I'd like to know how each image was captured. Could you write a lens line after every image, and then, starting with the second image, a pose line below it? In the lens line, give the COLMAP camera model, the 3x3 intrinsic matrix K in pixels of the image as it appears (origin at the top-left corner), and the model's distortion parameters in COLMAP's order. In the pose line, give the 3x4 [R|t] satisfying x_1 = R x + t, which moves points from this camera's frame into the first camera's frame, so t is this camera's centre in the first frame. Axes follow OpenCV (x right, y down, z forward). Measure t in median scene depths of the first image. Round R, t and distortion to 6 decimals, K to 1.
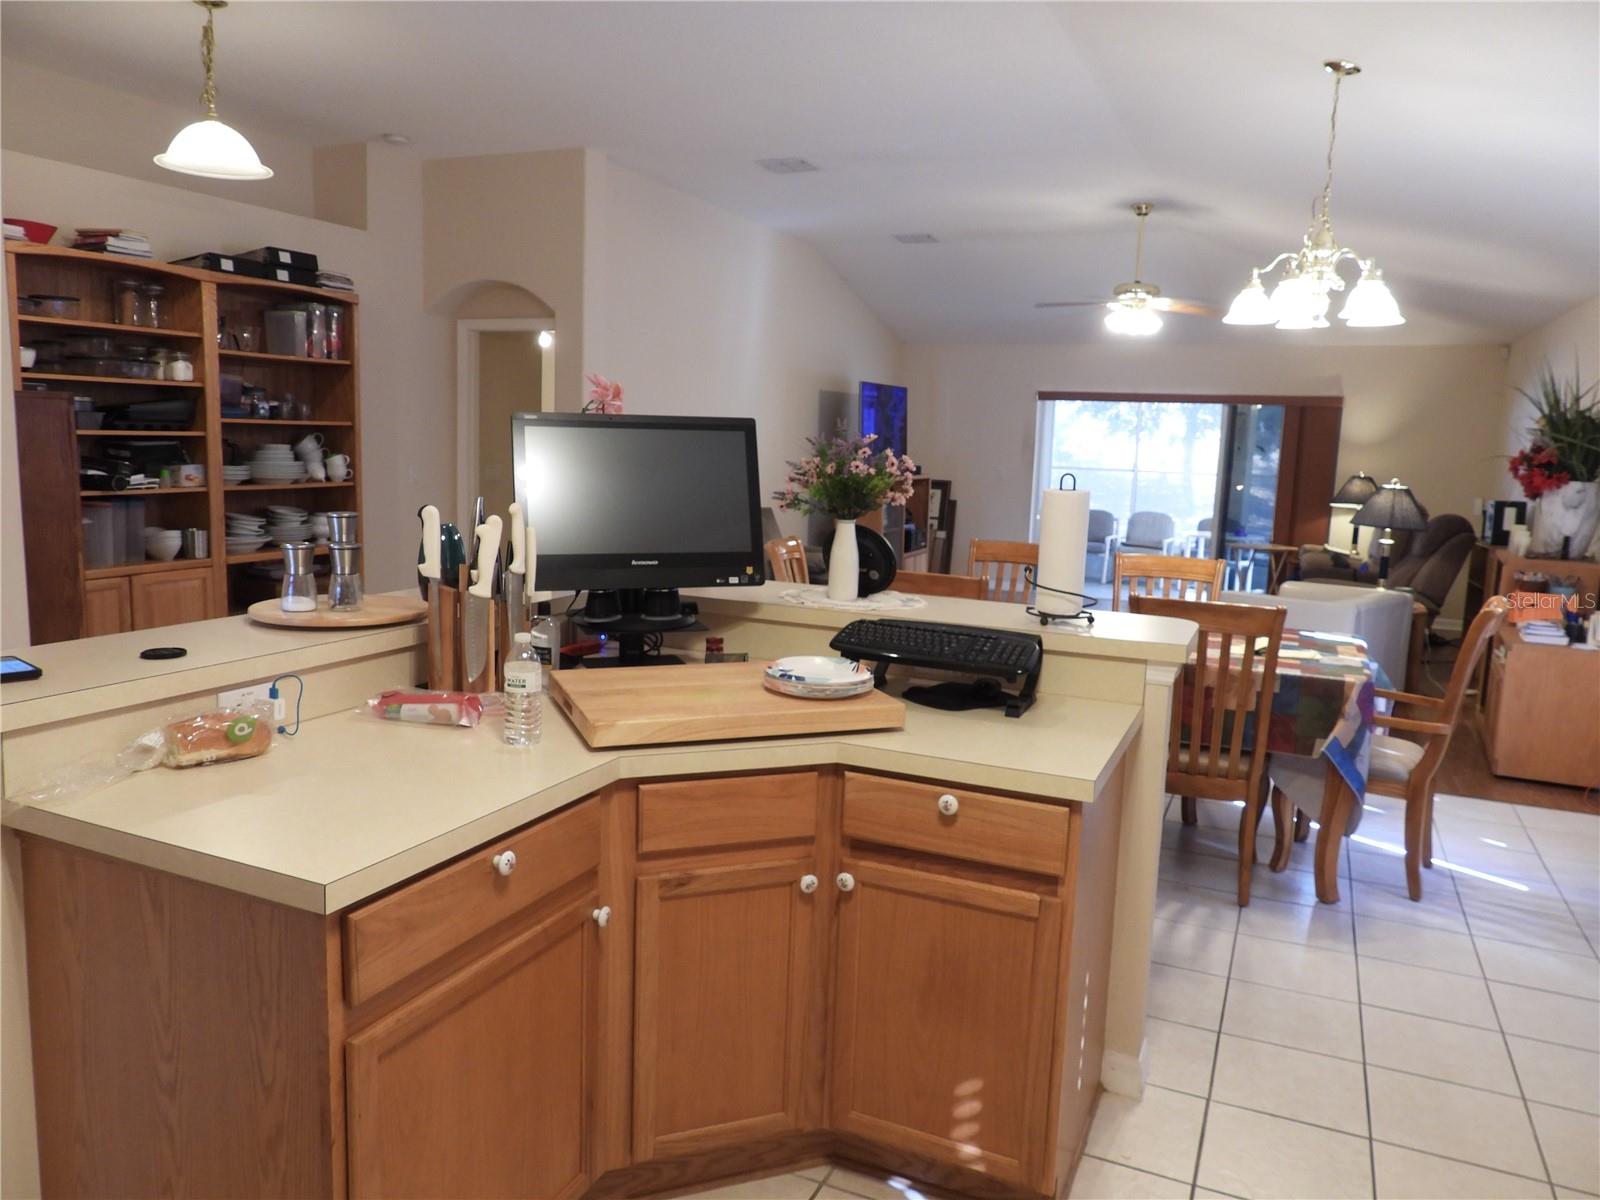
lens RADIAL K [[1146.0, 0, 800.0], [0, 1146.0, 600.0], [0, 0, 1]] dist [-0.017769, 0.001062]
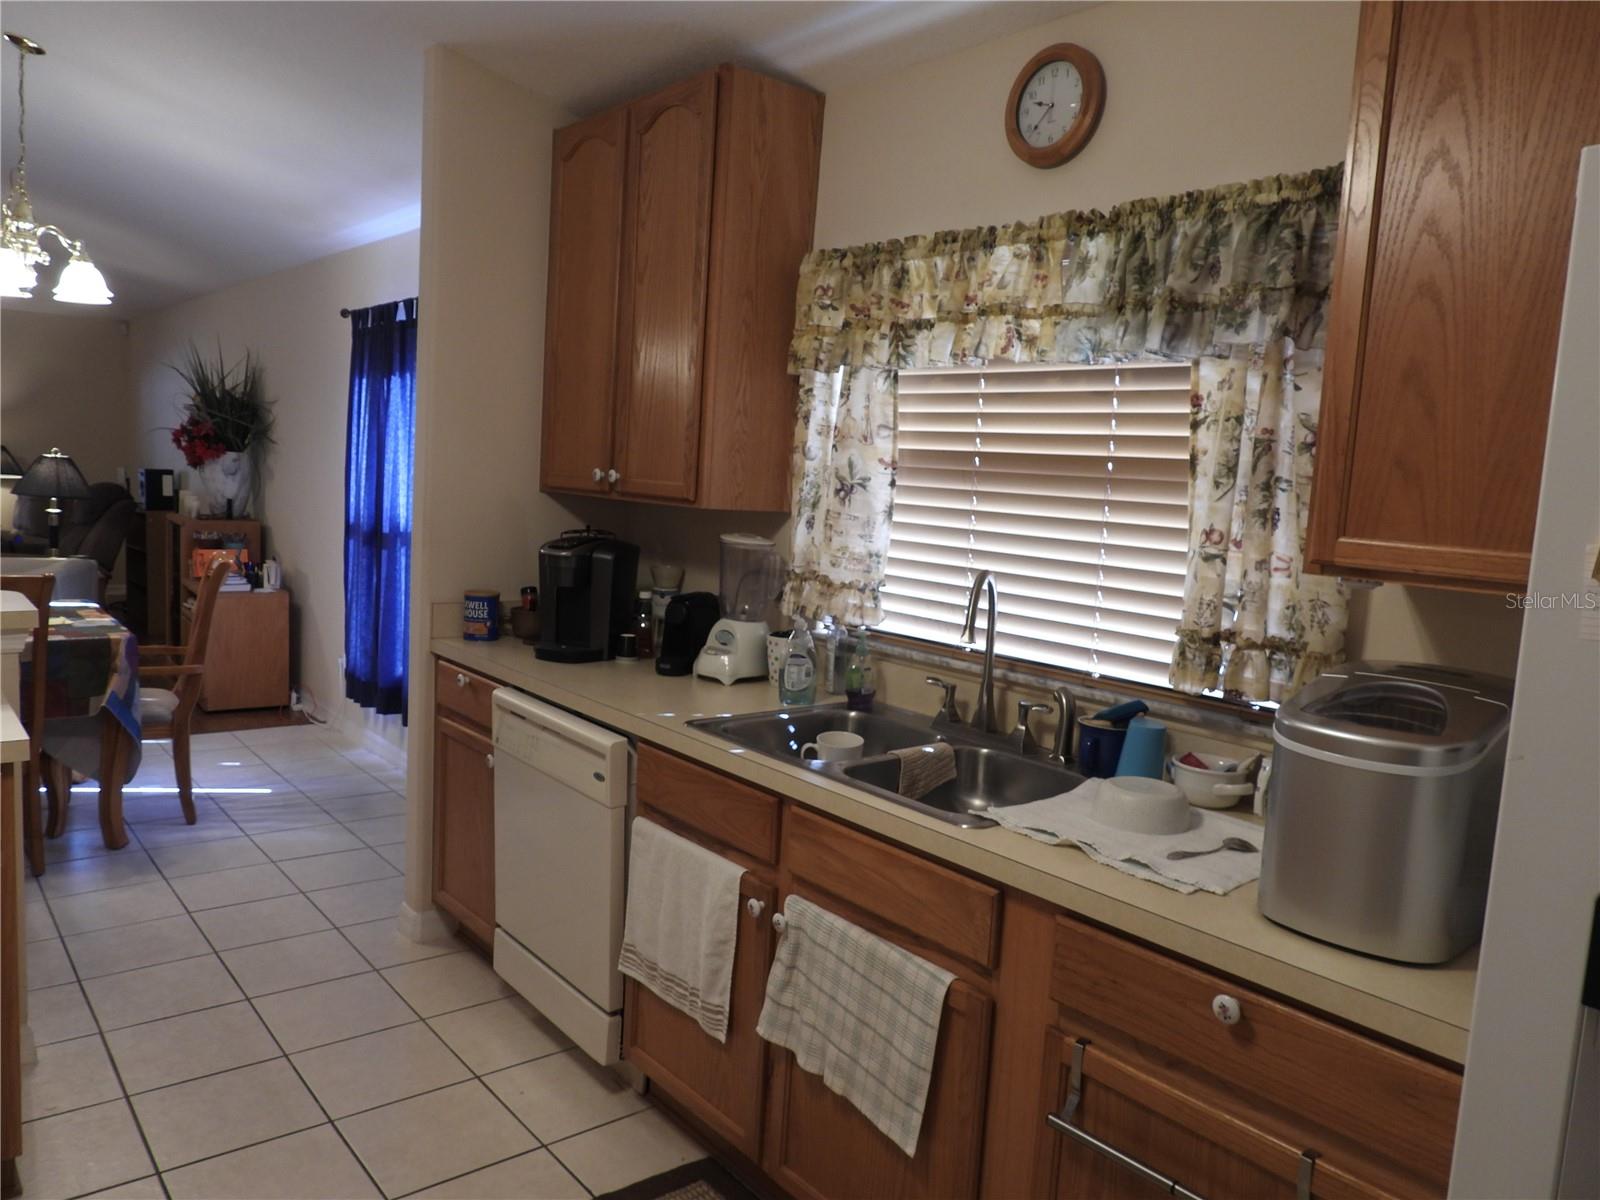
lens RADIAL K [[1136.4, 0, 800.0], [0, 1136.4, 600.0], [0, 0, 1]] dist [-0.014317, -0.001142]
pose [[0.440971, -0.109691, 0.890793, -0.108480], [0.084219, 0.993182, 0.080608, 0.002256], [-0.893561, 0.039476, 0.447202, -0.032336]]
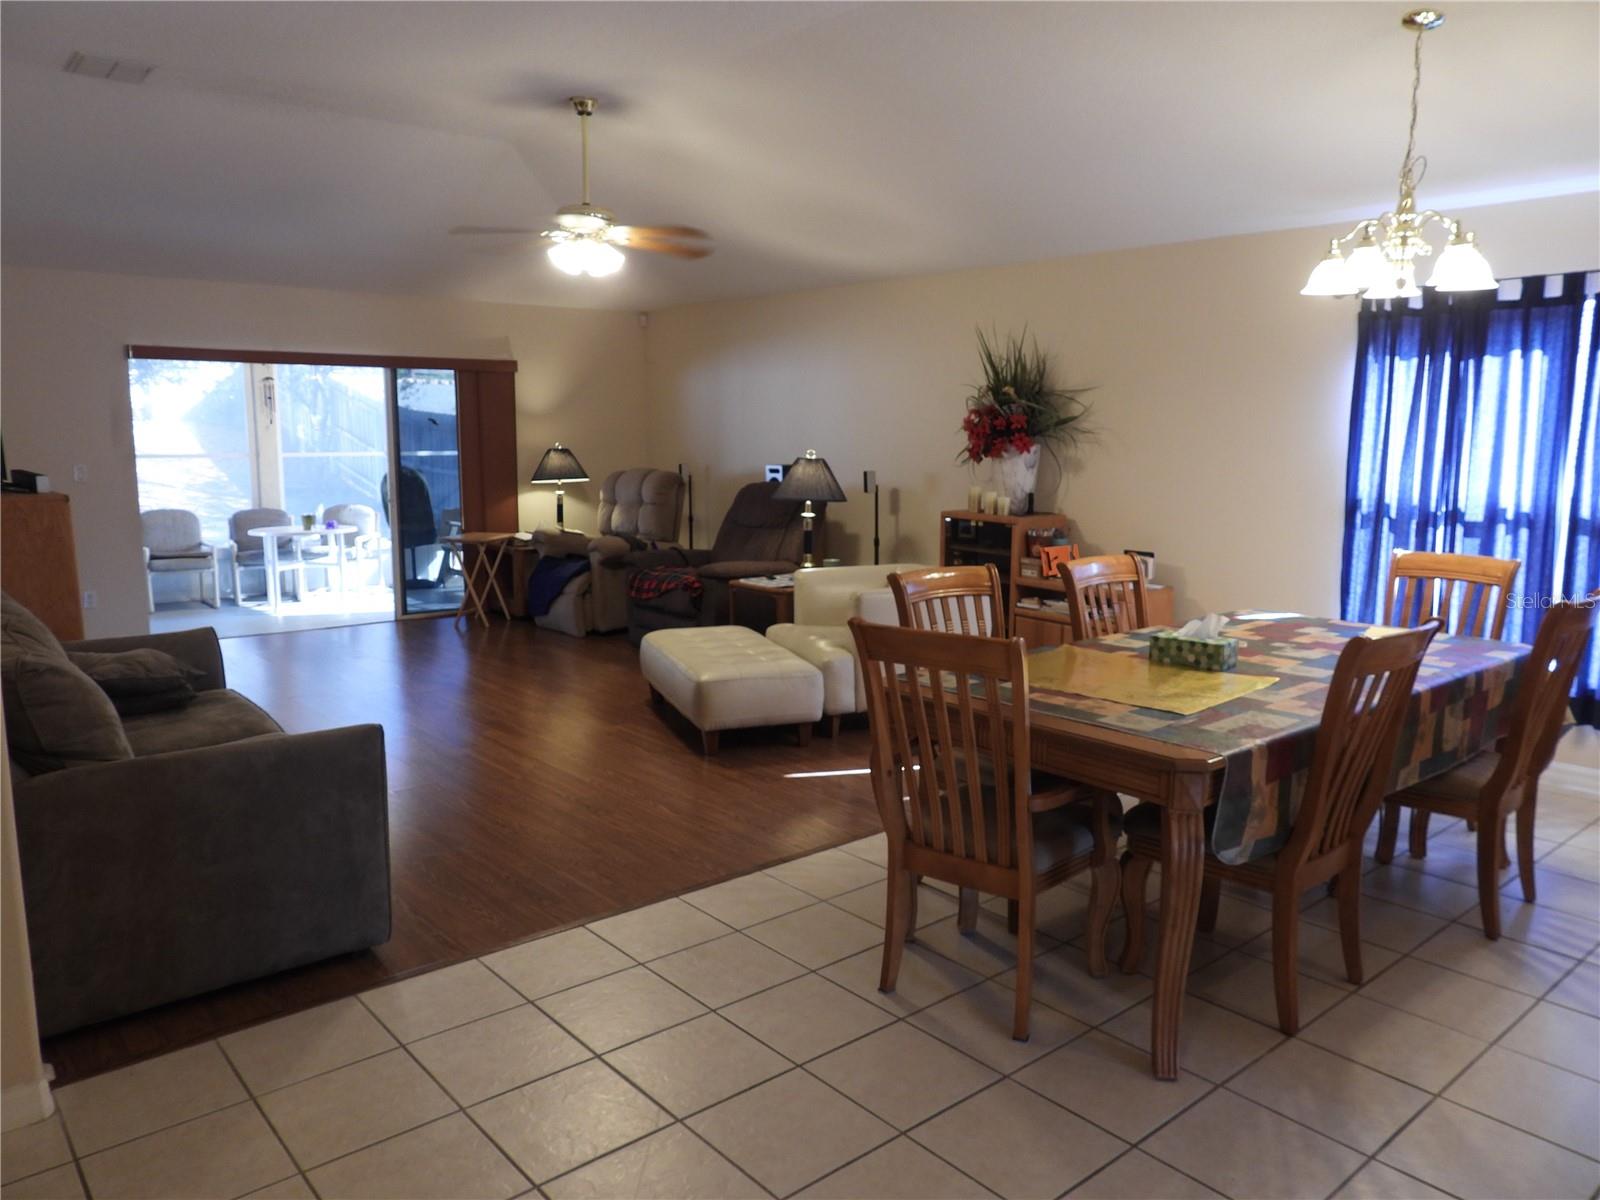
lens RADIAL K [[1155.1, 0, 759.8], [0, 1155.1, 598.4], [0, 0, 1]] dist [0.040786, 0.000543]
pose [[0.456615, -0.165024, 0.874225, -0.460000], [0.139400, 0.983780, 0.112894, -0.119954], [-0.878675, 0.070318, 0.472213, 0.702304]]
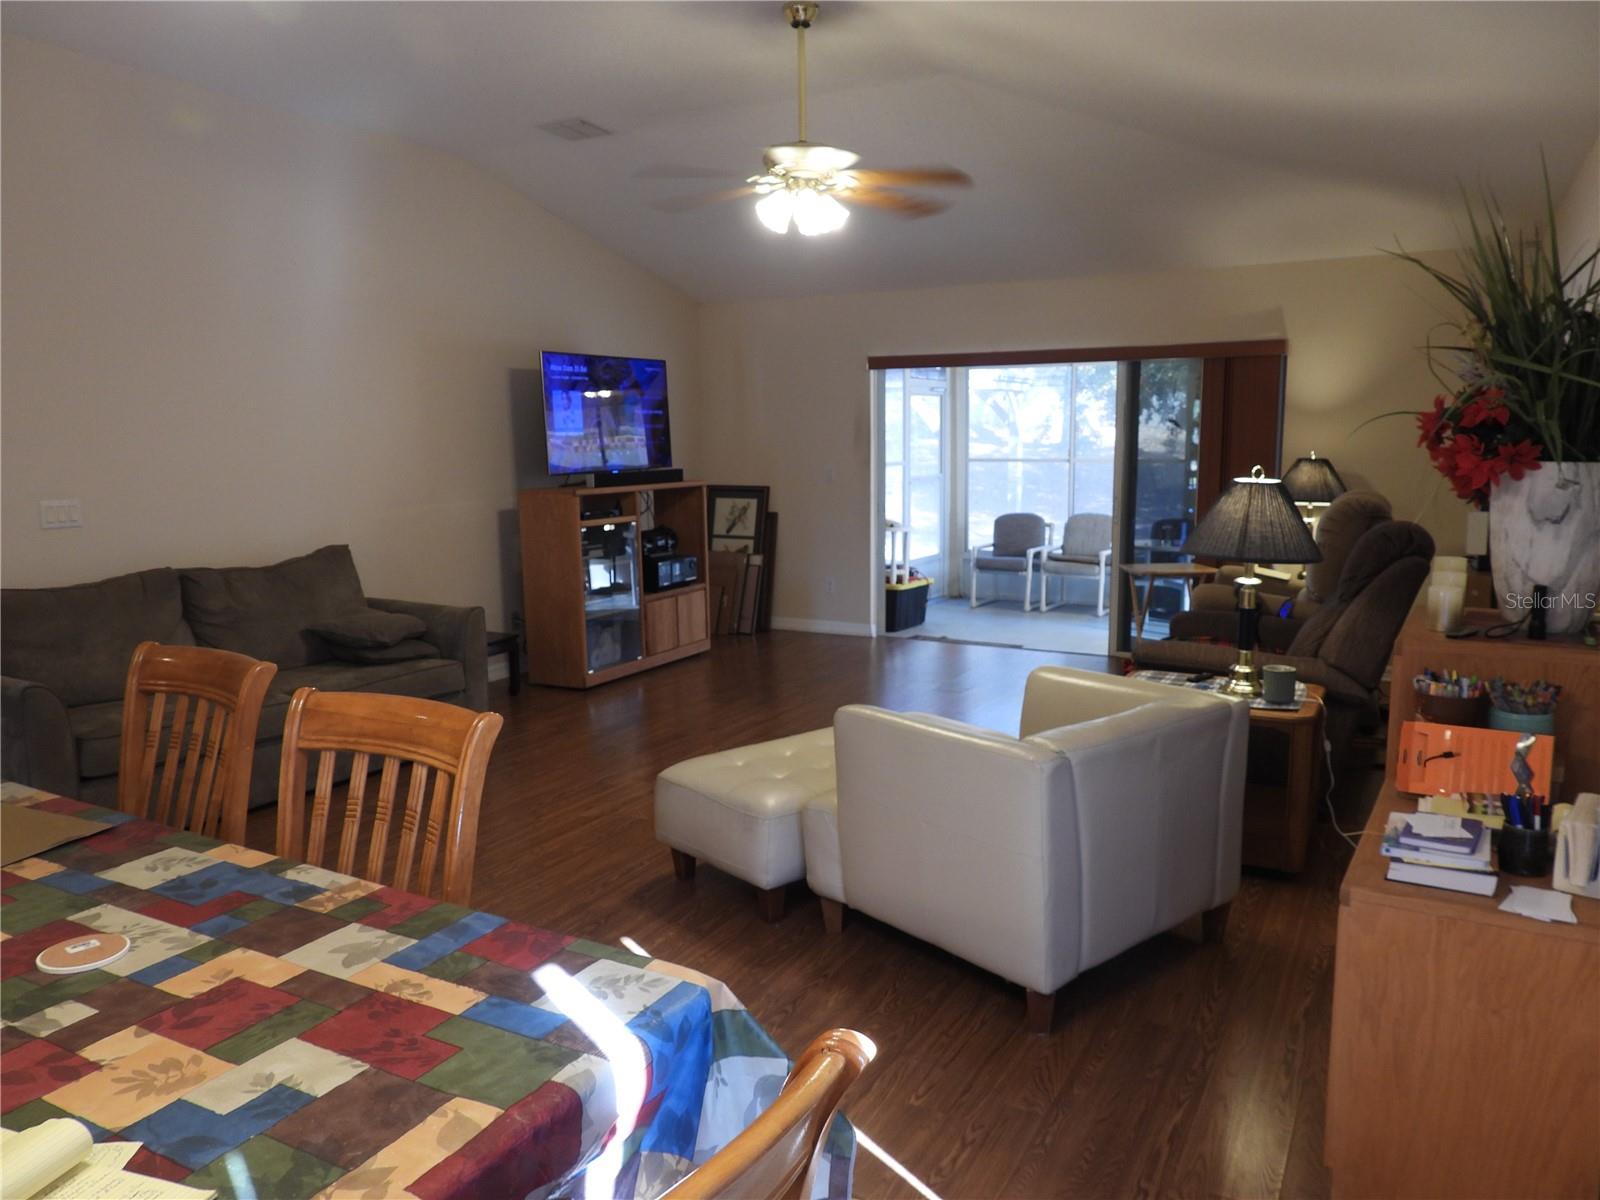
lens RADIAL K [[1146.0, 0, 800.0], [0, 1146.0, 600.0], [0, 0, 1]] dist [-0.017769, 0.001062]
pose [[0.995375, -0.030454, -0.091112, 0.426753], [0.030515, 0.999534, -0.000722, -0.058945], [0.091092, -0.002062, 0.995840, 0.531042]]
